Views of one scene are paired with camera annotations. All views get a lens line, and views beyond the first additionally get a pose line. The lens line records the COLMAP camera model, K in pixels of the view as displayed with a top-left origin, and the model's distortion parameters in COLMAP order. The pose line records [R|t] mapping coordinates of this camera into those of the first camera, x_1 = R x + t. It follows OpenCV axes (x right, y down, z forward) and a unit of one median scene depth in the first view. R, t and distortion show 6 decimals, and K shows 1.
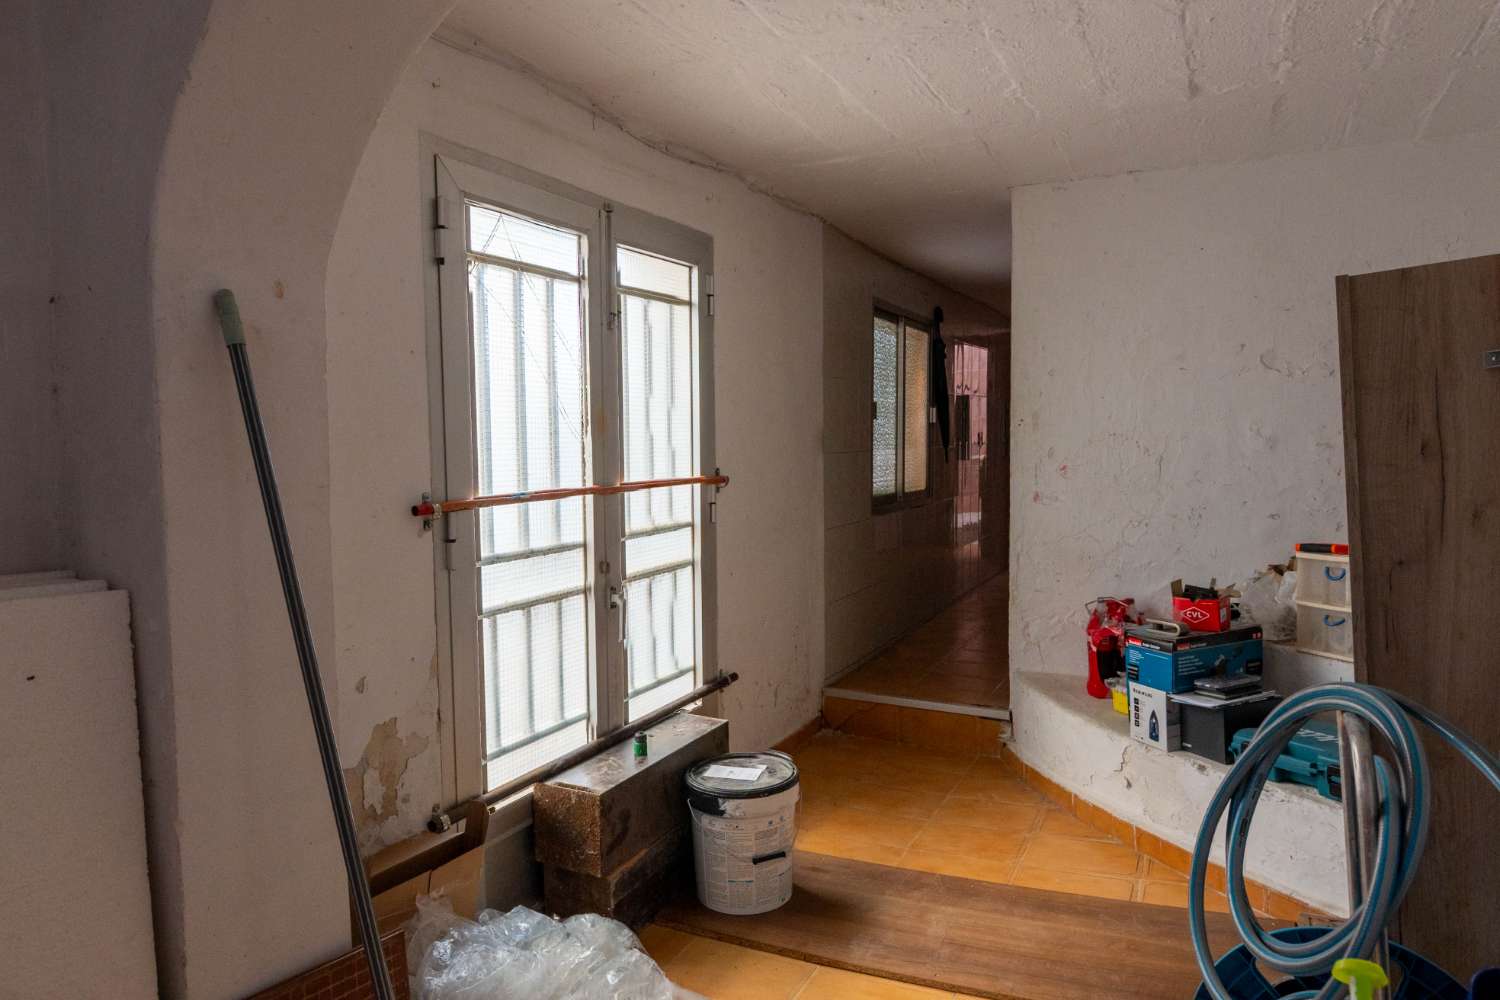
lens RADIAL K [[940.6, 0, 747.3], [0, 940.6, 501.9], [0, 0, 1]] dist [-0.003638, -0.002943]
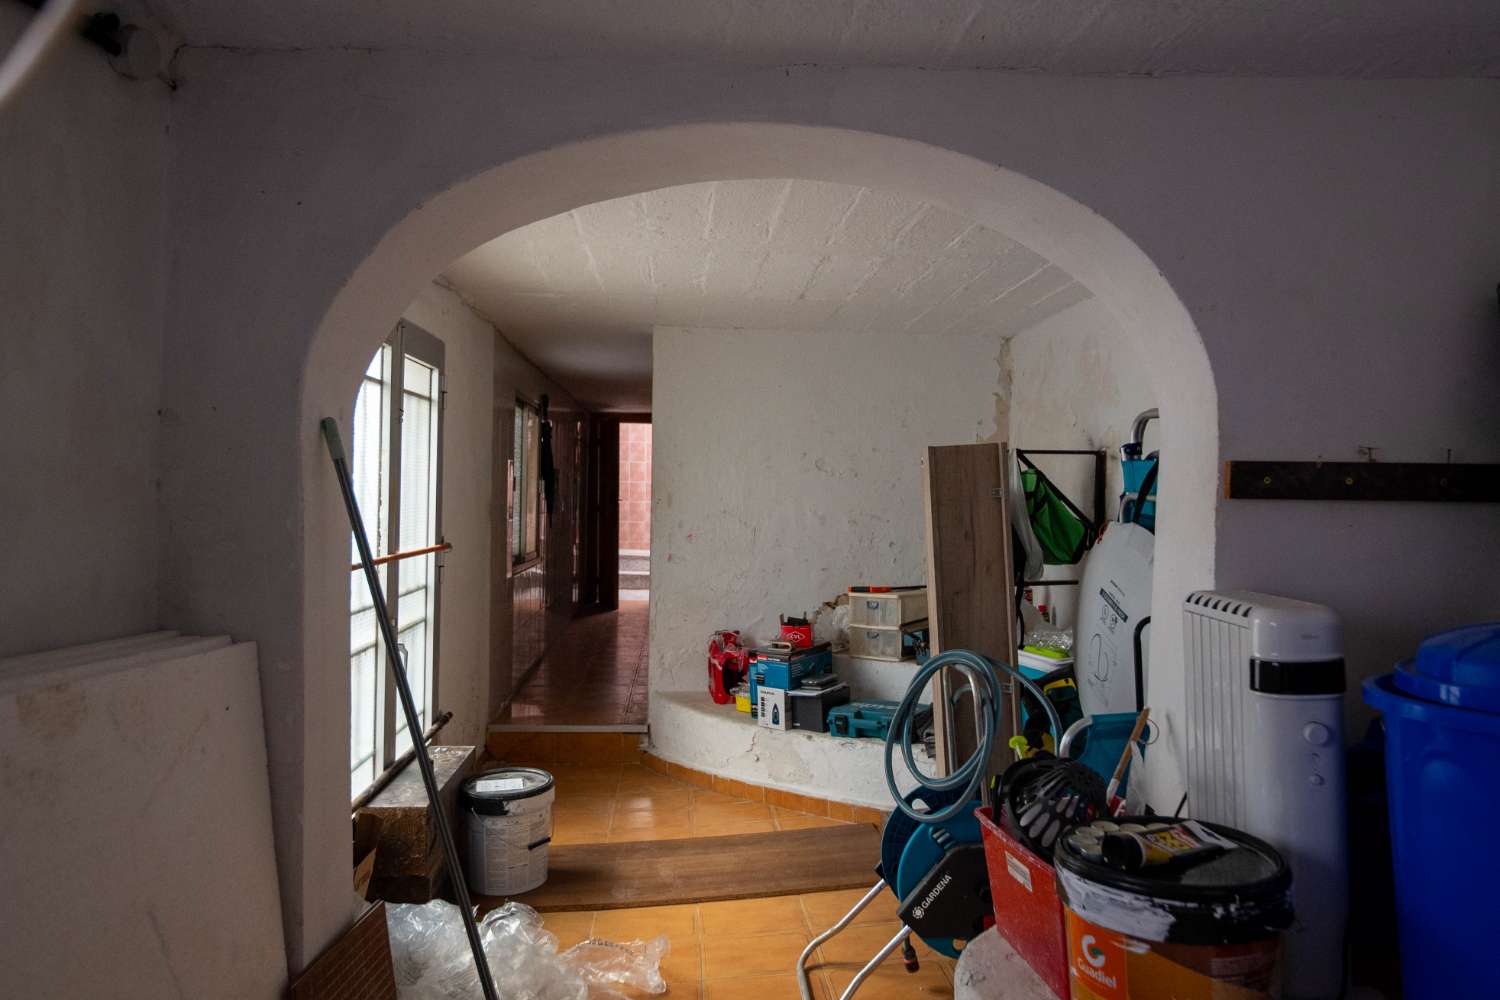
lens RADIAL K [[940.6, 0, 753.7], [0, 940.6, 499.4], [0, 0, 1]] dist [-0.003638, -0.002943]
pose [[0.848625, 0.021525, 0.528556, -0.379128], [0.011530, 0.998182, -0.059162, -0.009785], [-0.528869, 0.056300, 0.846834, -0.242857]]
